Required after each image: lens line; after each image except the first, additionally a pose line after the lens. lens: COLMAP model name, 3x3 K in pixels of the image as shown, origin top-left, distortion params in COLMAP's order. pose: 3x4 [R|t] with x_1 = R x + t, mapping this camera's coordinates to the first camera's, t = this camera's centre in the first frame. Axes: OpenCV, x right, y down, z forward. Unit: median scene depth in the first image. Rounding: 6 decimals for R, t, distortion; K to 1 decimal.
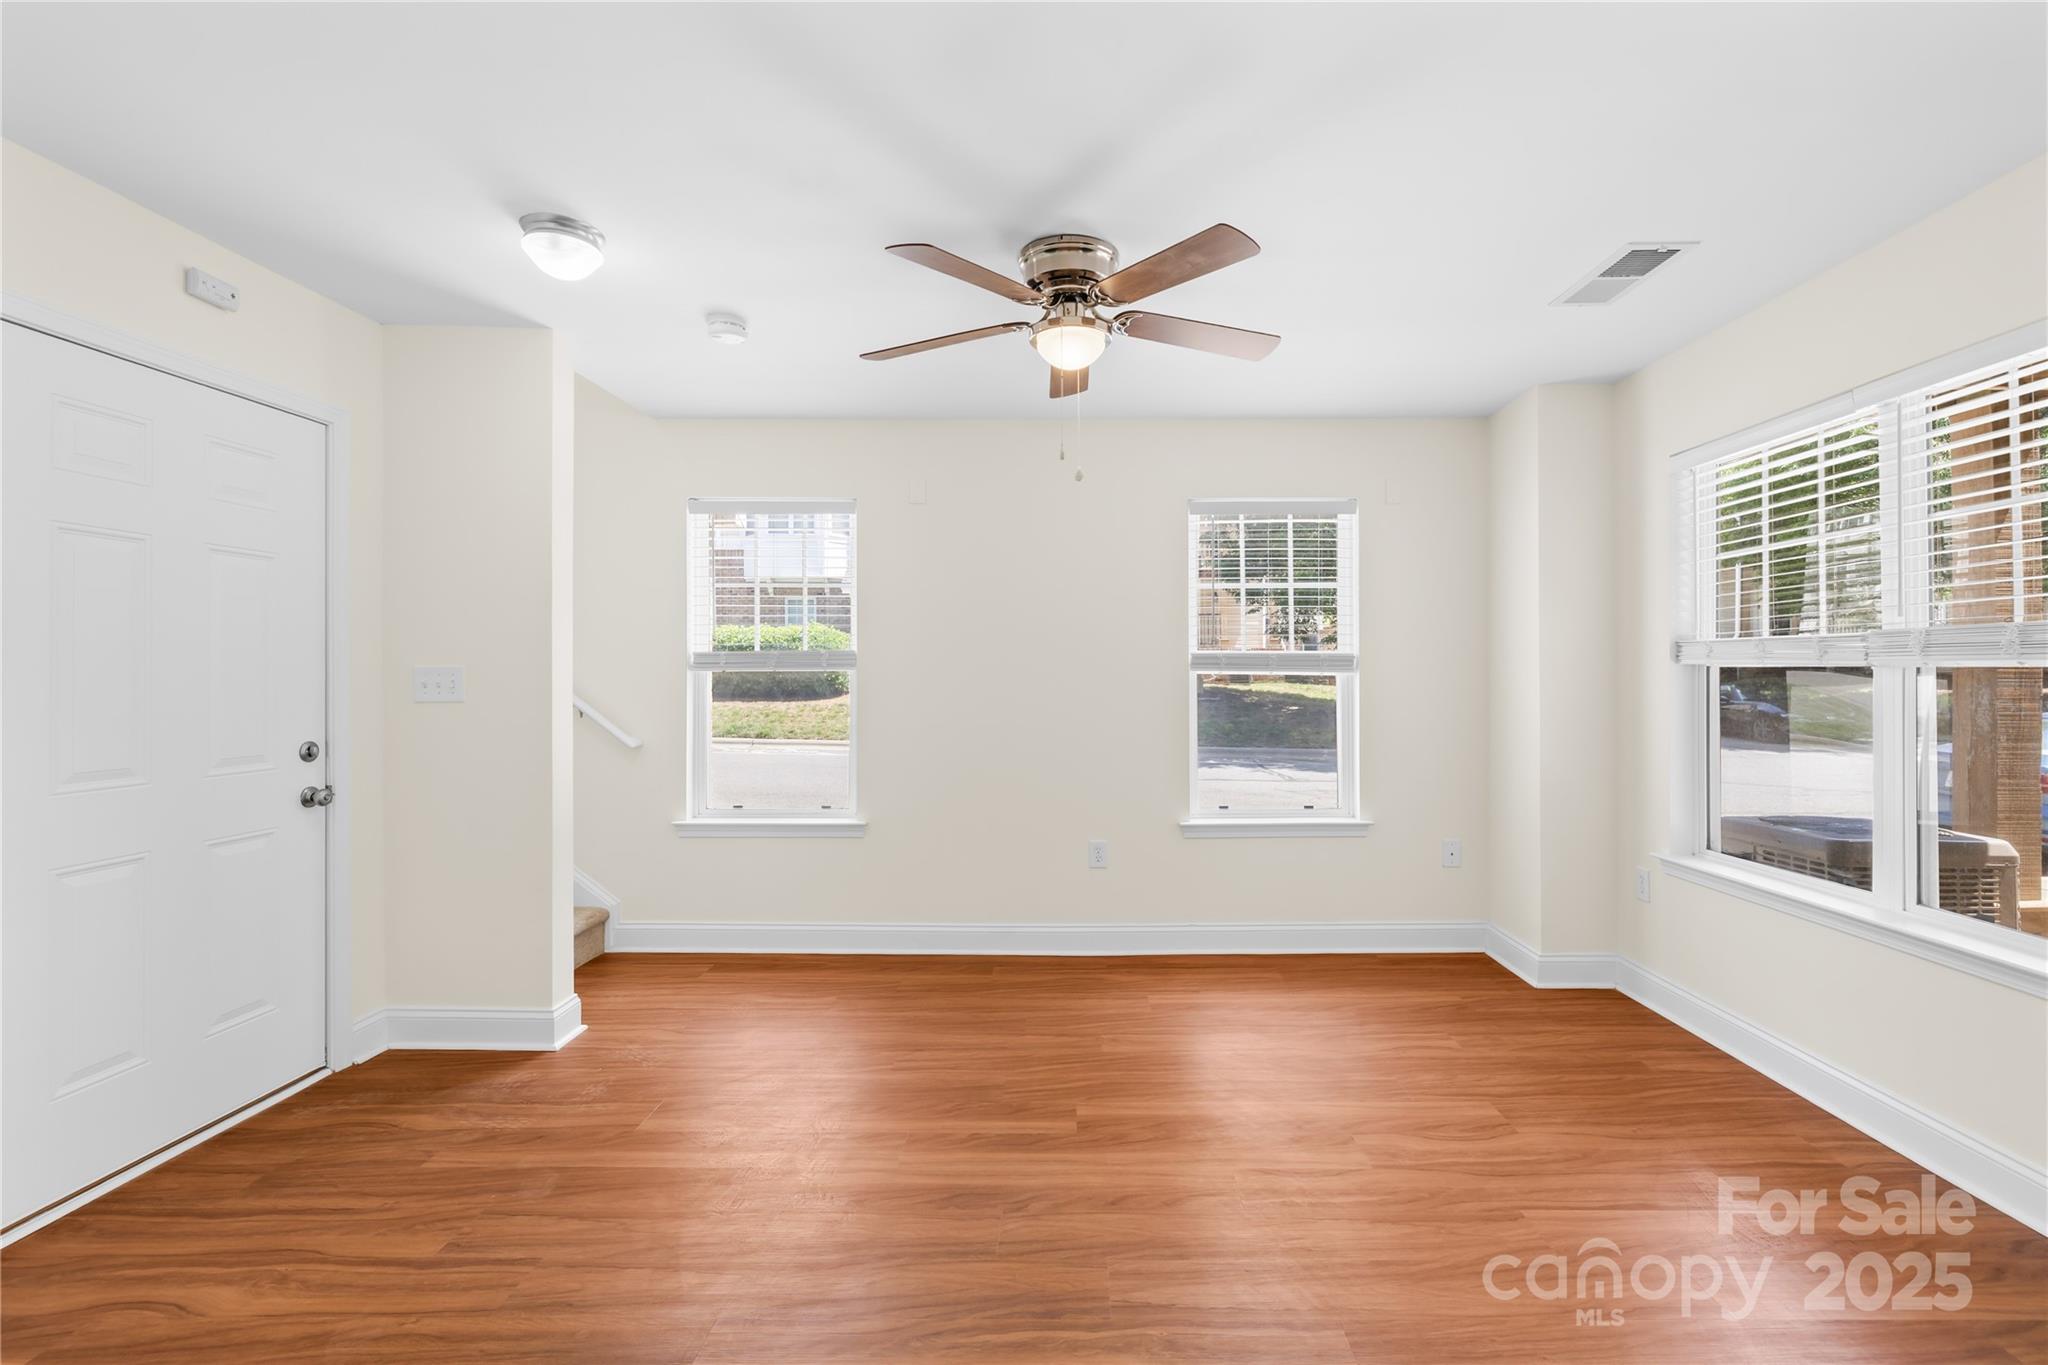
lens RADIAL K [[946.8, 0, 1065.1], [0, 946.8, 668.1], [0, 0, 1]] dist [-0.001025, 0.000201]
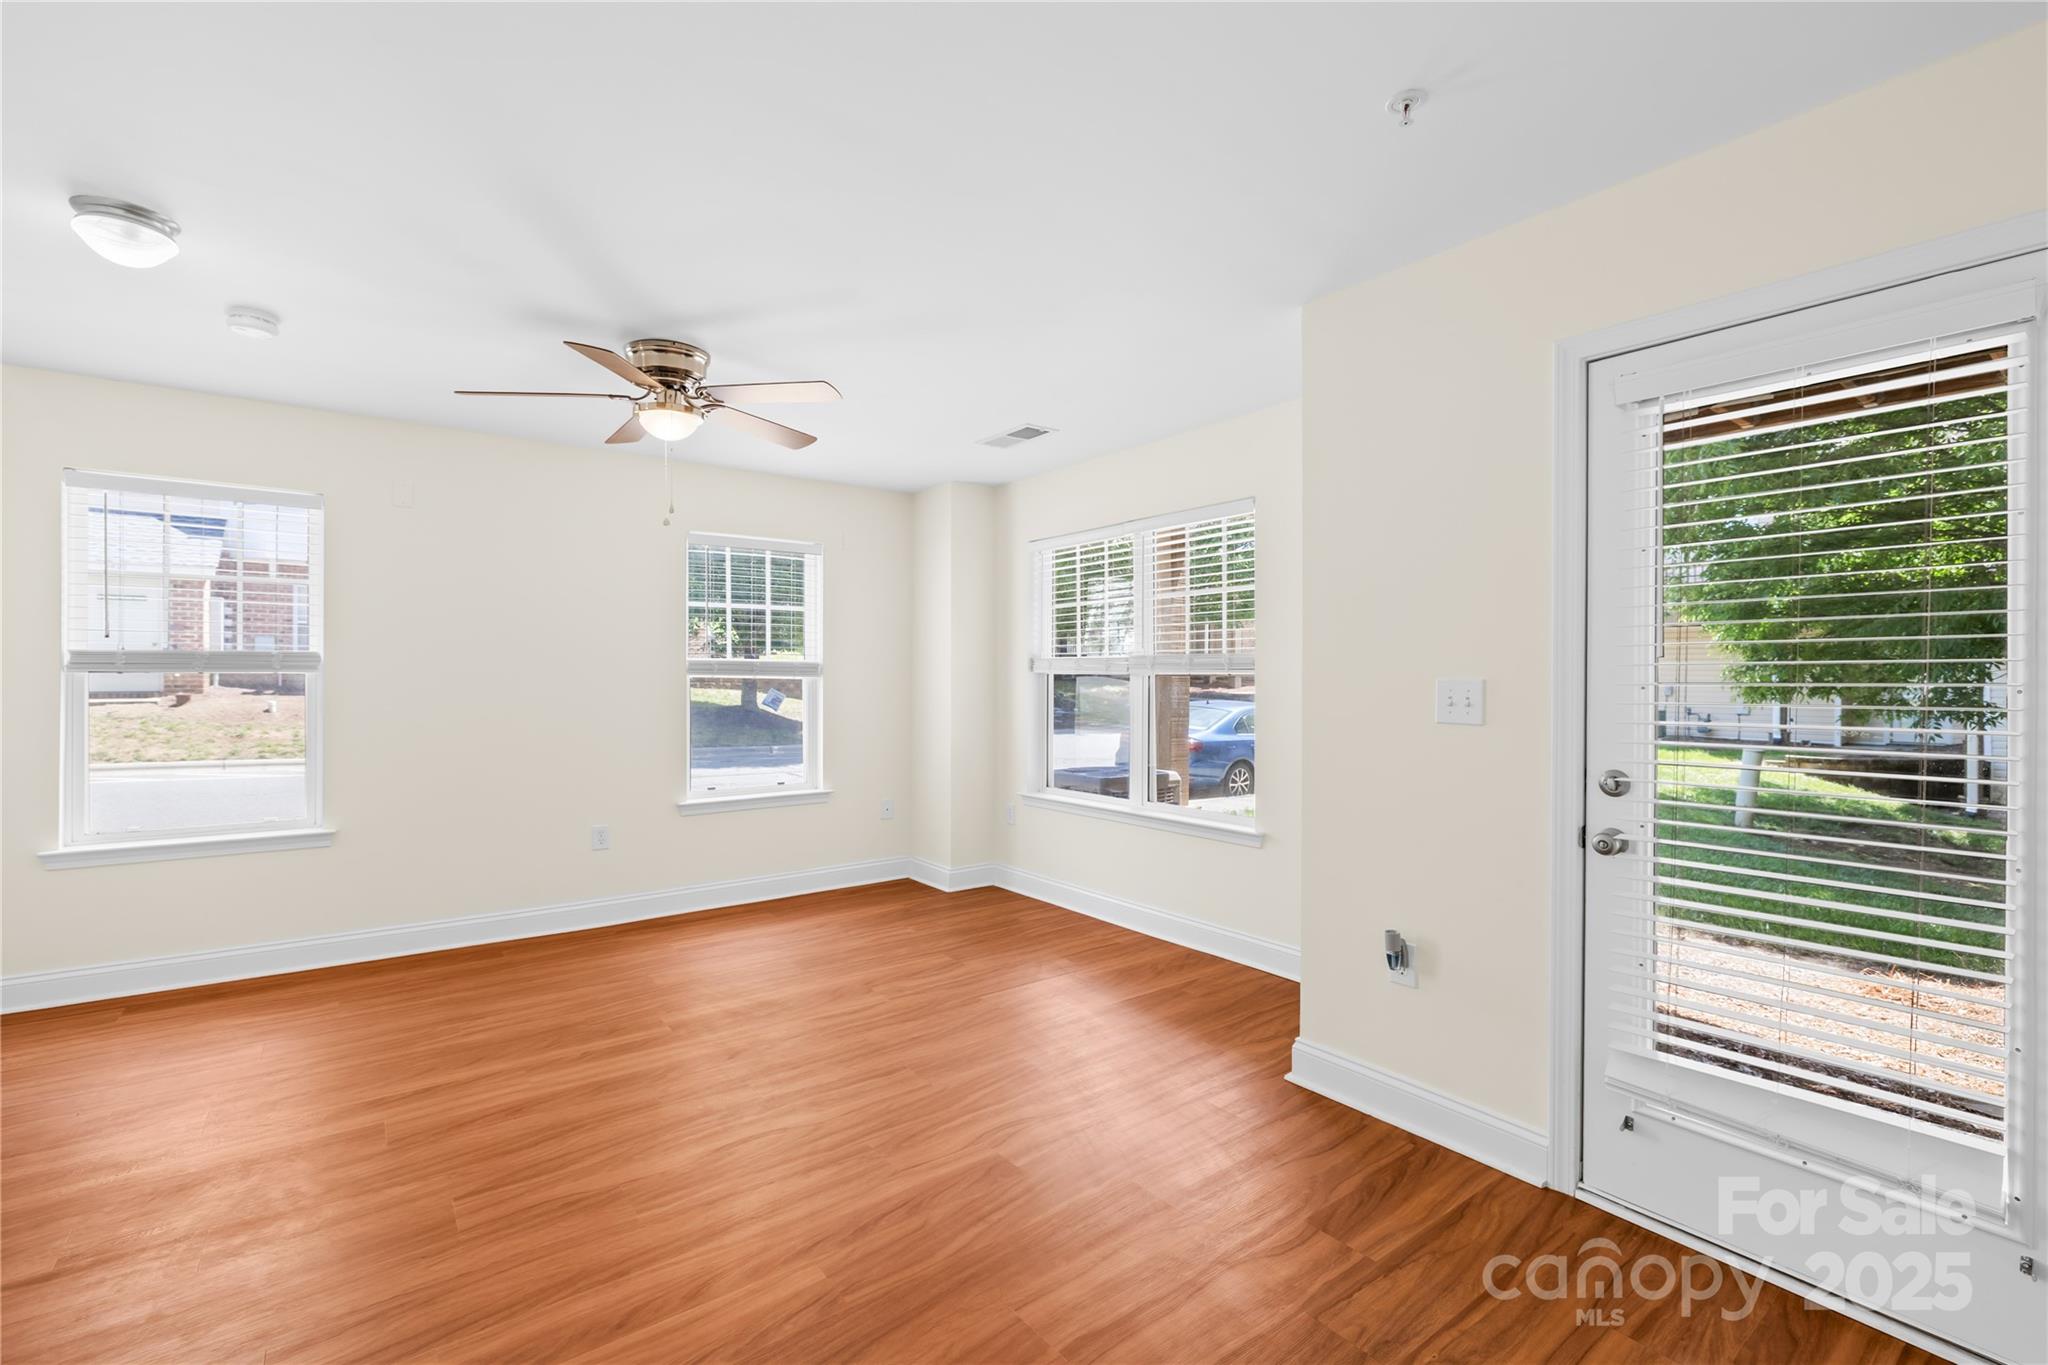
lens RADIAL K [[870.2, 0, 1022.8], [0, 870.2, 675.8], [0, 0, 1]] dist [-0.000156, -0.000121]
pose [[0.812093, 0.003923, 0.583515, -0.214844], [-0.006602, 0.999975, 0.002466, -0.002342], [-0.583491, -0.005856, 0.812099, -0.178169]]
